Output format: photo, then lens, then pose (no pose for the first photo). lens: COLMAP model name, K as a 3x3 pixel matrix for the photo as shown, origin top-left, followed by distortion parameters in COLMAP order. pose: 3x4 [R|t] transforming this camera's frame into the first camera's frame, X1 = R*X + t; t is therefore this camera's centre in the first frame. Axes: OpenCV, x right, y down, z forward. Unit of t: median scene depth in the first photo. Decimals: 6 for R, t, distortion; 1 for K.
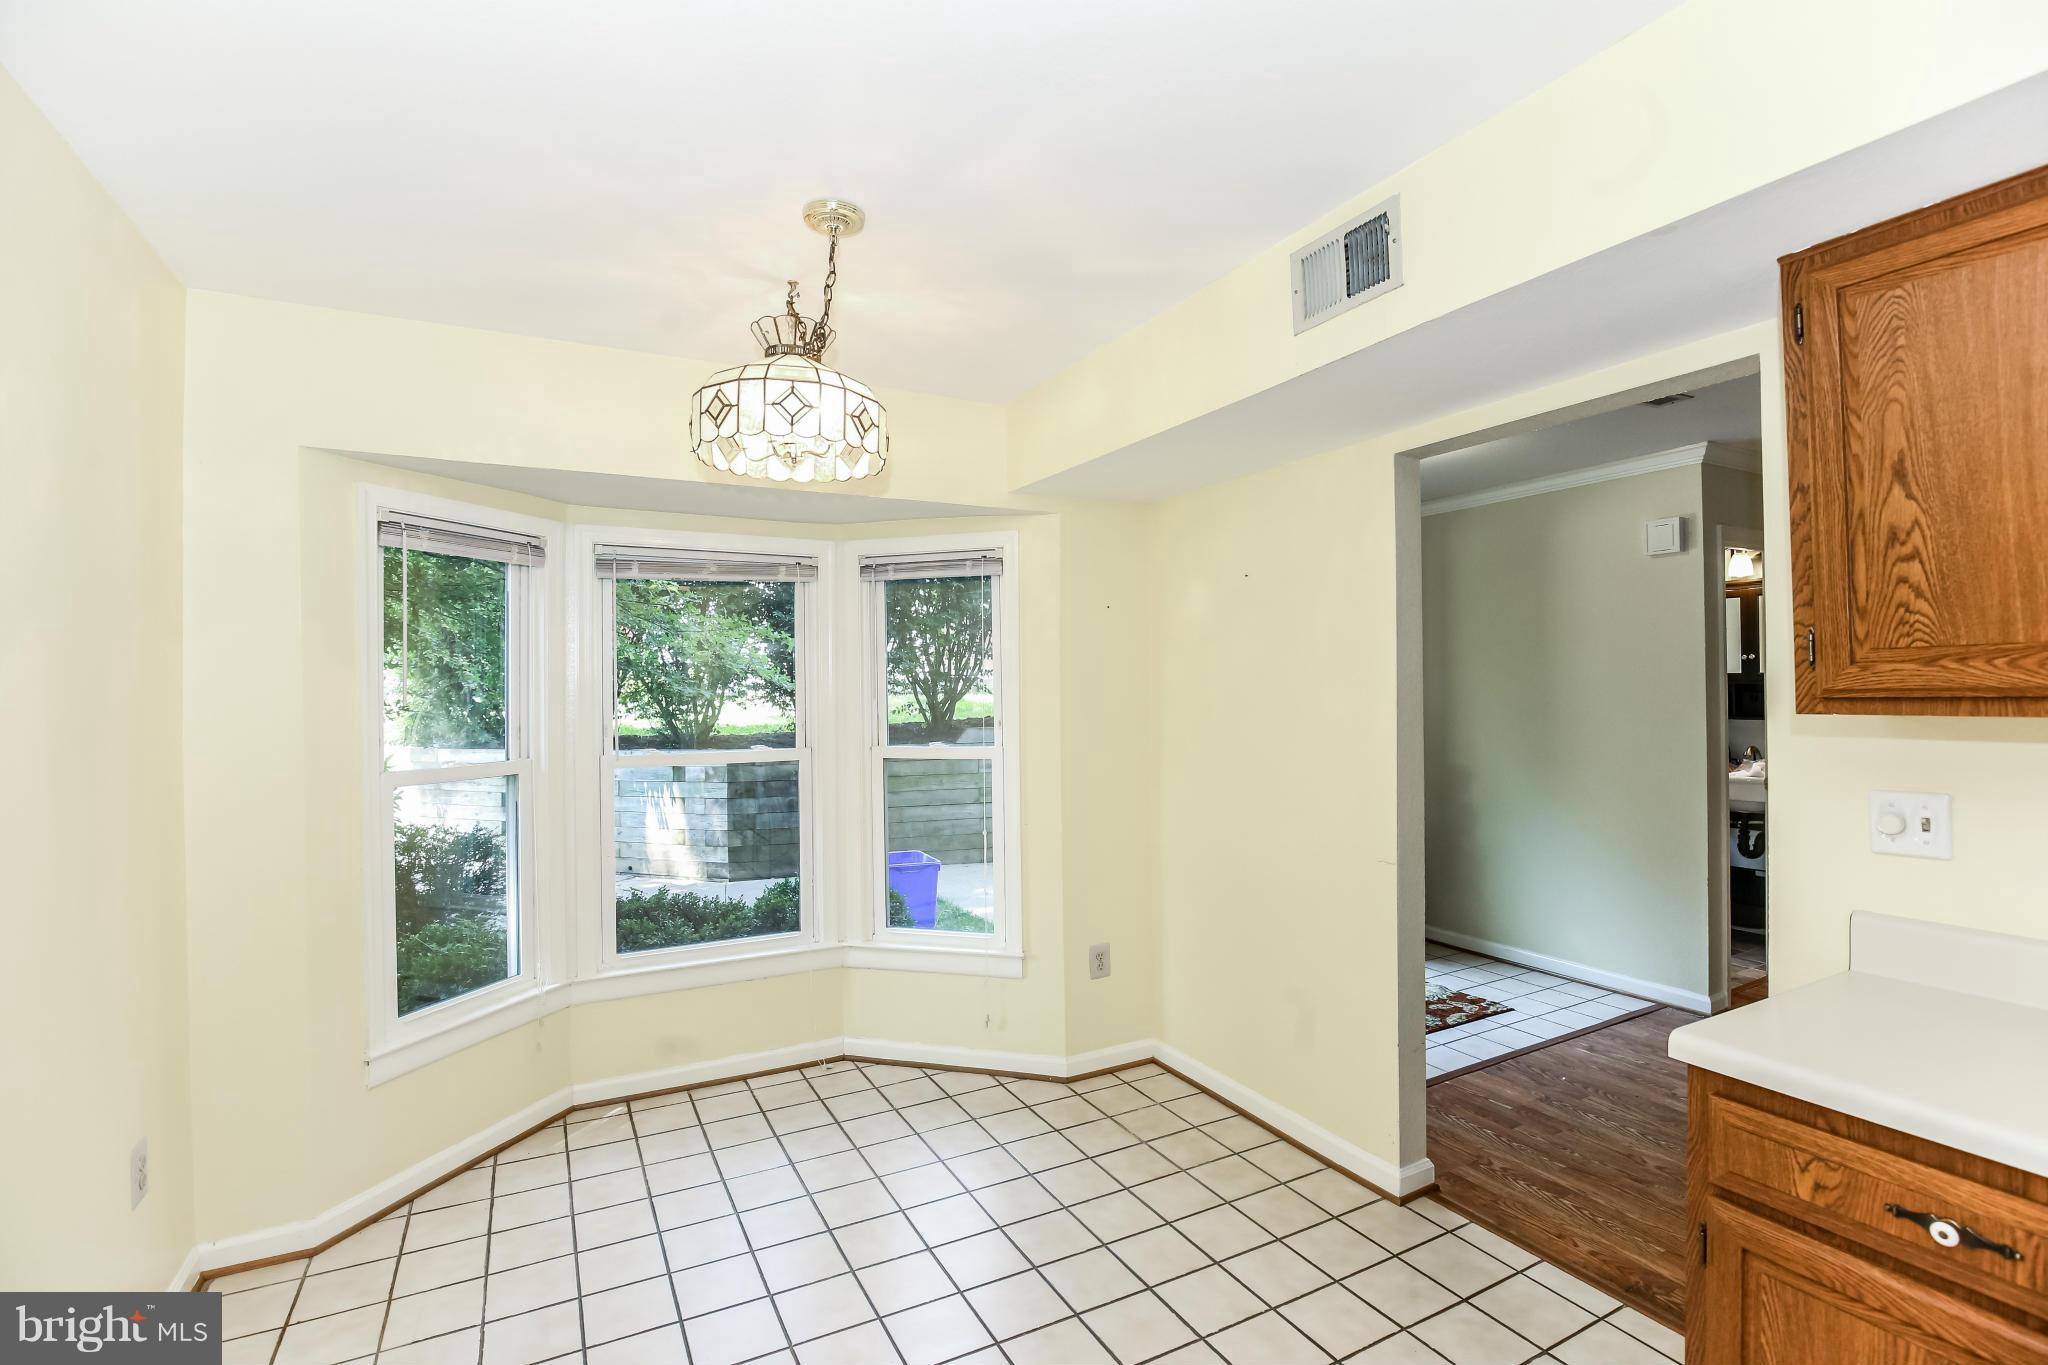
lens RADIAL K [[940.2, 0, 1029.3], [0, 940.2, 678.6], [0, 0, 1]] dist [-0.028691, 0.001230]
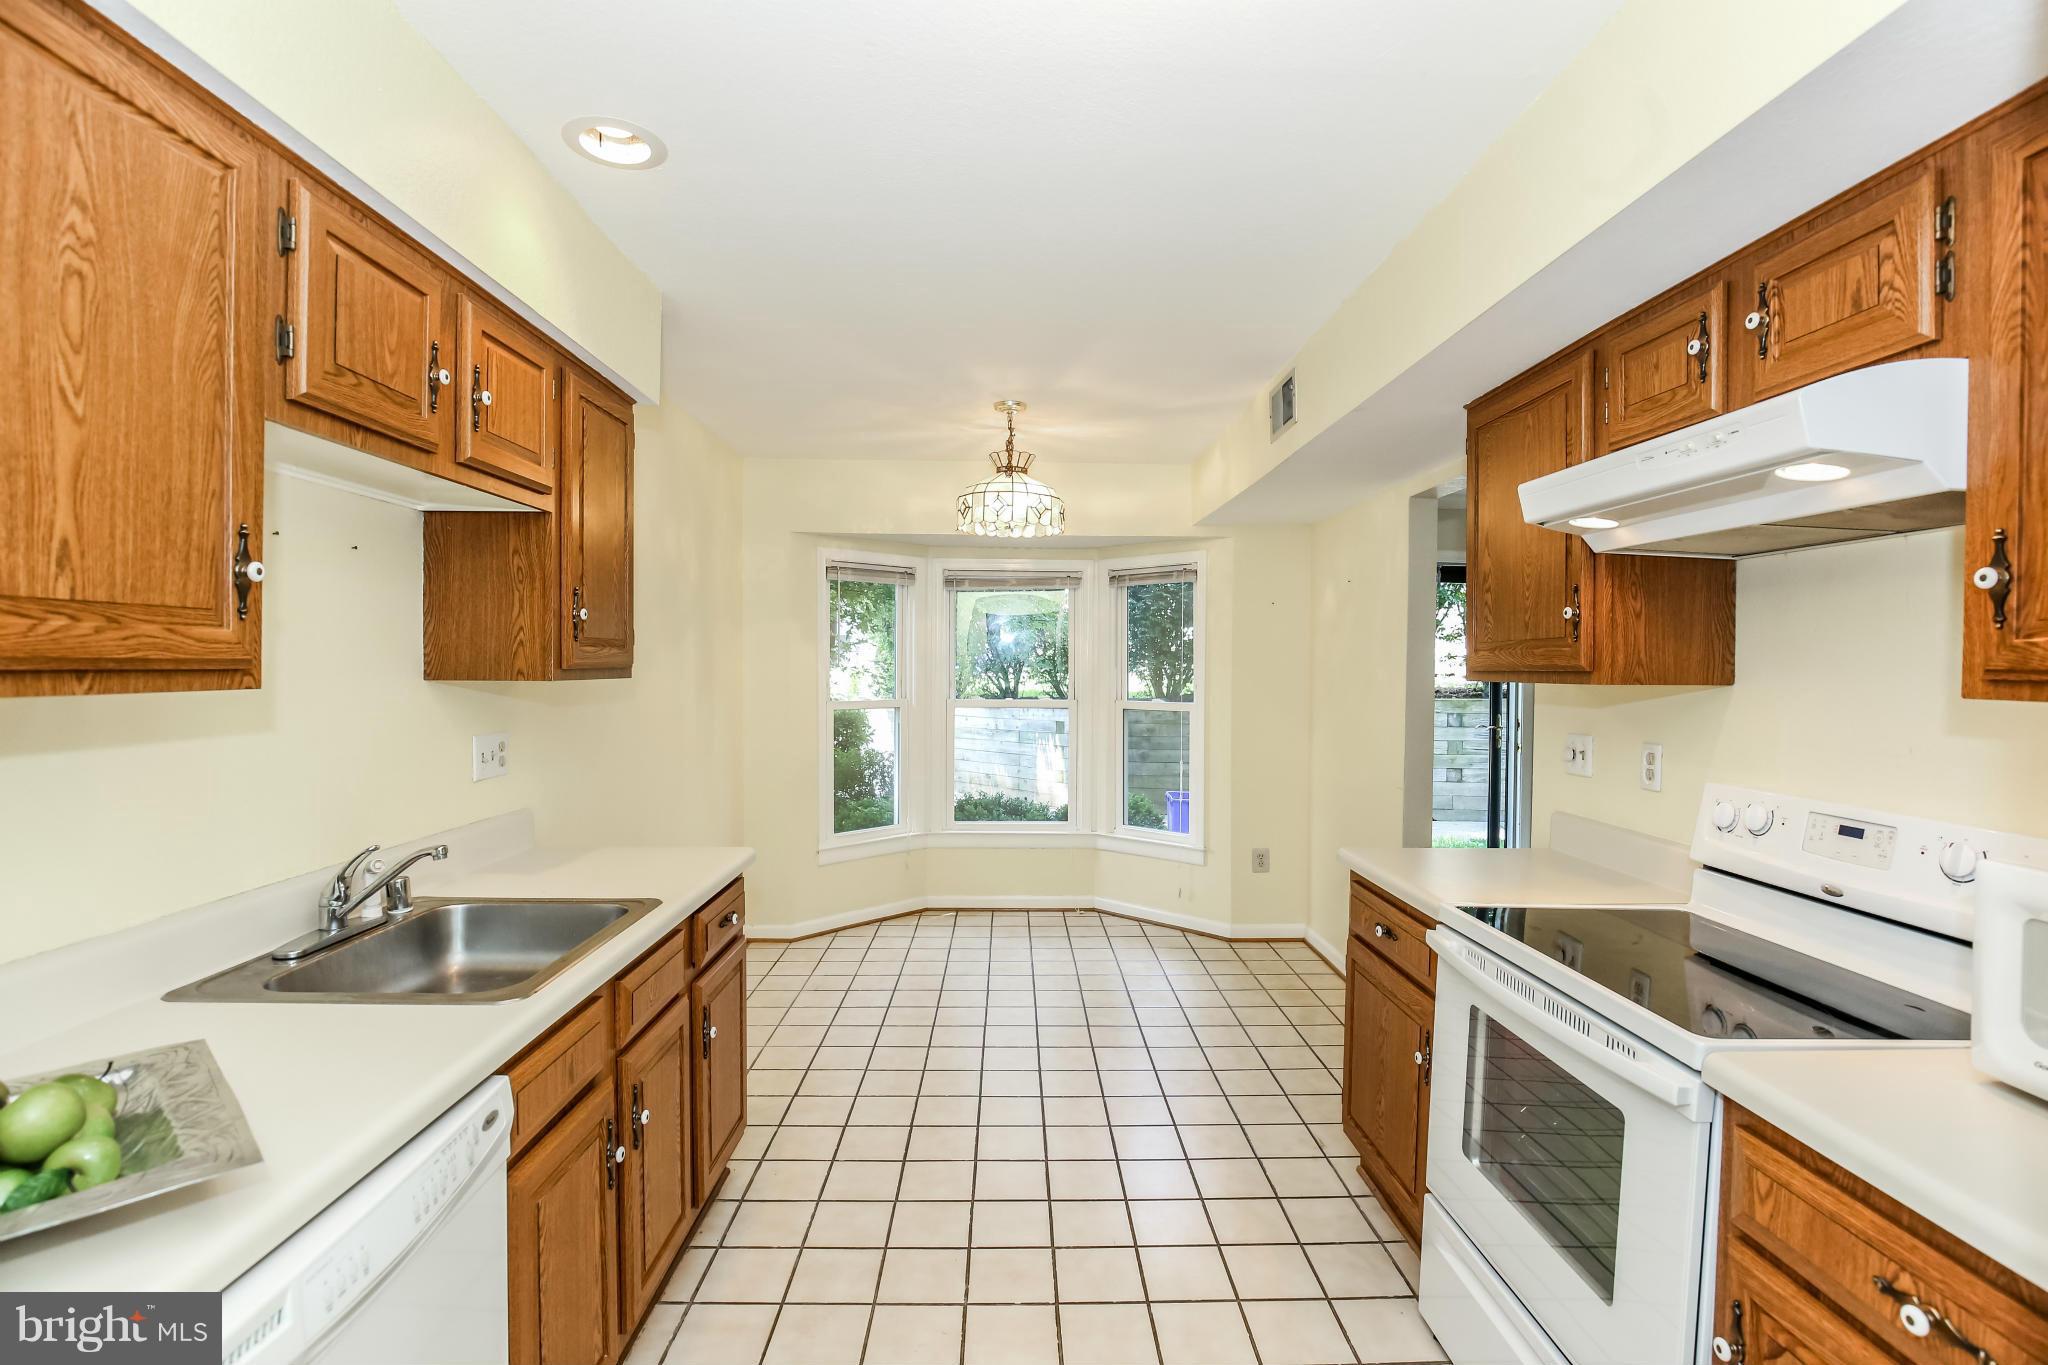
lens RADIAL K [[940.2, 0, 1029.3], [0, 940.2, 678.6], [0, 0, 1]] dist [-0.028691, 0.001230]
pose [[0.892837, 0.021344, -0.449873, 0.416444], [-0.009136, 0.999529, 0.029289, -0.003808], [0.450287, -0.022041, 0.892612, -0.409937]]
